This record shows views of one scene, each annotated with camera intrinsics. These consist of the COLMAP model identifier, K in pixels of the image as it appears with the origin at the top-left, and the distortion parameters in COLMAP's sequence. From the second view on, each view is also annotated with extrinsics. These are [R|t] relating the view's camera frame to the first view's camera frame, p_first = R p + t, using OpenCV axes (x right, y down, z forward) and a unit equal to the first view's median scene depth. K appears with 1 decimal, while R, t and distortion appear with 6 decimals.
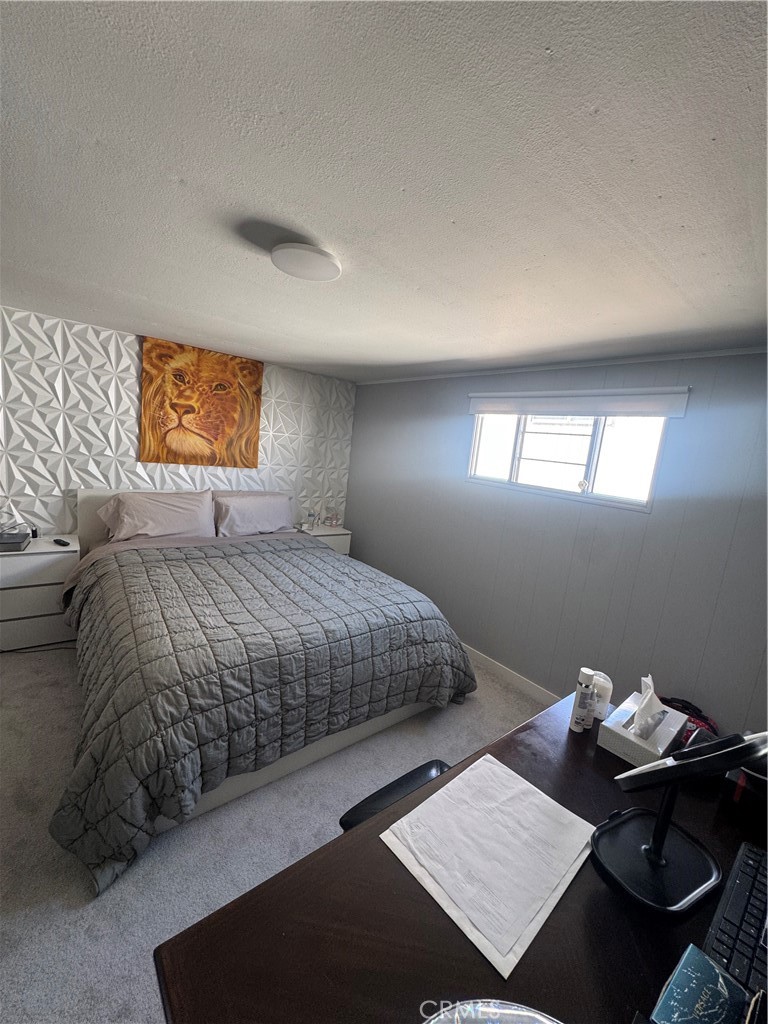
lens RADIAL K [[411.4, 0, 384.0], [0, 411.4, 512.0], [0, 0, 1]] dist [-0.002982, -0.000206]
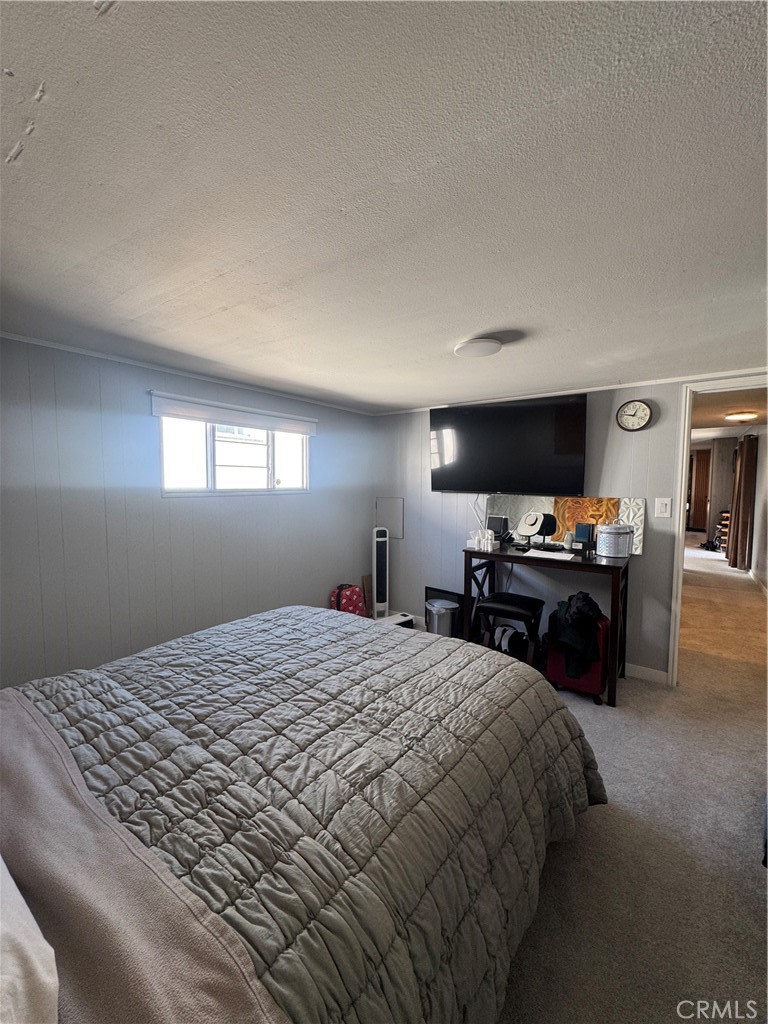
lens RADIAL K [[411.4, 0, 384.0], [0, 411.4, 512.0], [0, 0, 1]] dist [-0.002982, -0.000206]
pose [[-0.238418, -0.177492, 0.954805, -0.812859], [0.124979, 0.969374, 0.211408, -0.192538], [-0.963087, 0.169734, -0.208933, 0.870731]]
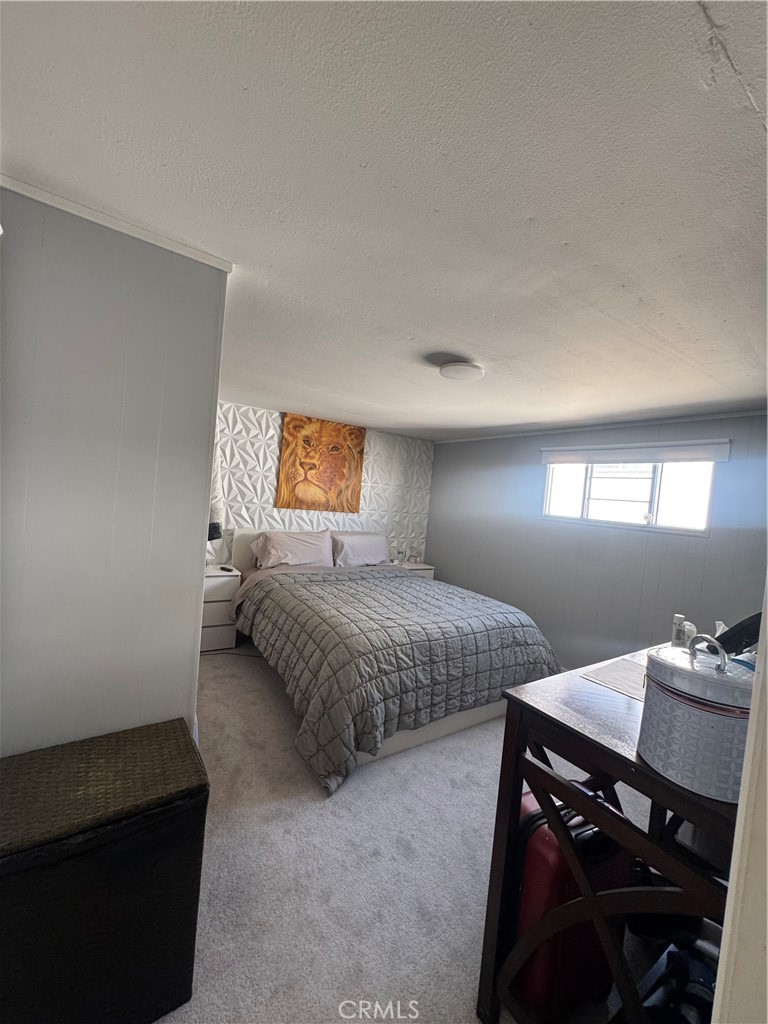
lens RADIAL K [[411.4, 0, 384.0], [0, 411.4, 512.0], [0, 0, 1]] dist [-0.002982, -0.000206]
pose [[0.996287, -0.015451, -0.084696, -0.177533], [0.004310, 0.991481, -0.130178, 0.065844], [0.085986, 0.129330, 0.987866, -0.255247]]
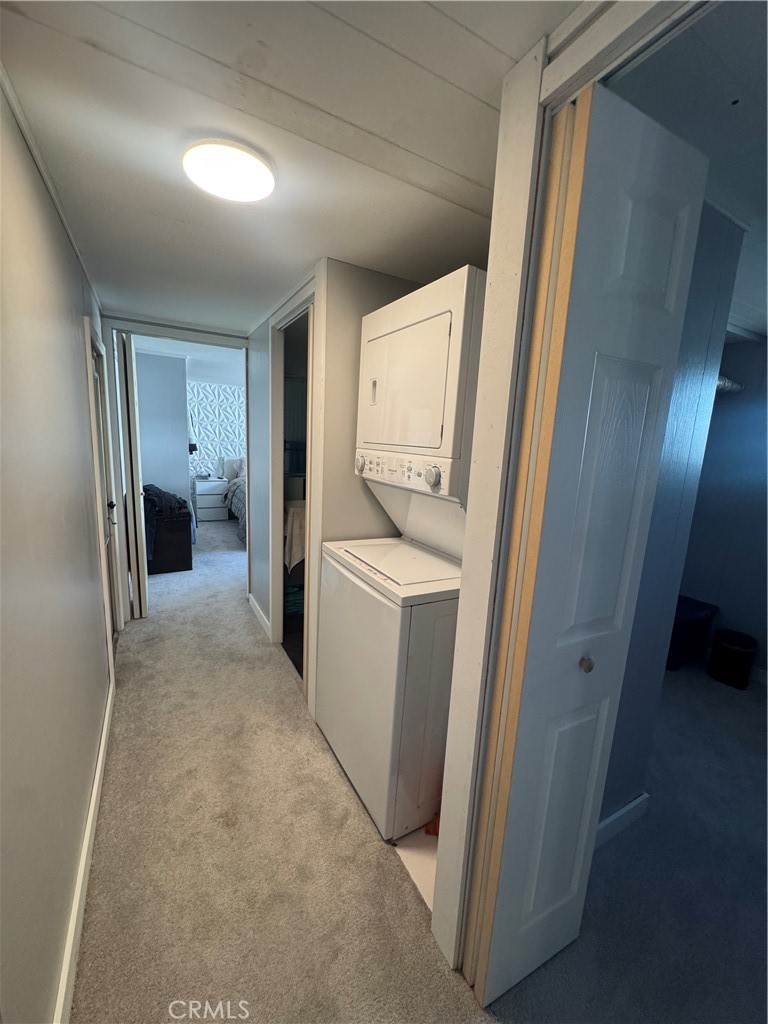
lens RADIAL K [[411.4, 0, 384.0], [0, 411.4, 512.0], [0, 0, 1]] dist [-0.002982, -0.000206]
pose [[0.983550, -0.029320, -0.178240, 0.562231], [0.030199, 0.999541, 0.002221, 0.291378], [0.178093, -0.007567, 0.983984, -1.167729]]
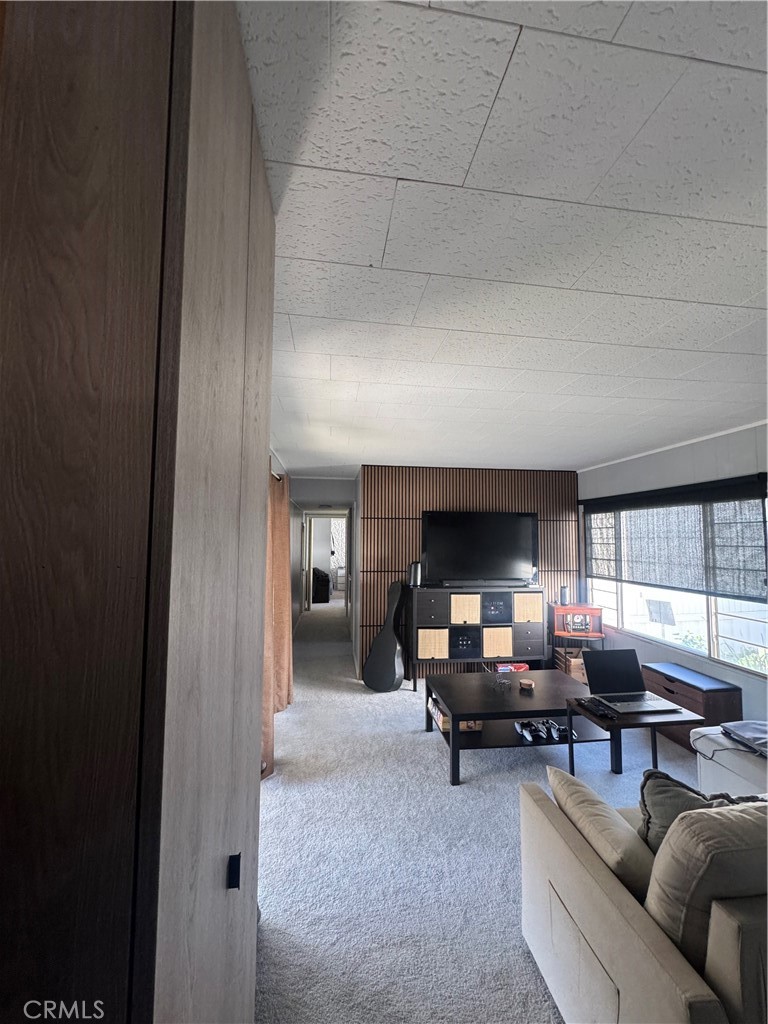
lens RADIAL K [[411.4, 0, 384.0], [0, 411.4, 512.0], [0, 0, 1]] dist [-0.002982, -0.000206]
pose [[0.850389, -0.132647, -0.509160, 1.962335], [0.000074, 0.967729, -0.251991, 0.622212], [0.526155, 0.214253, 0.822956, -2.707233]]
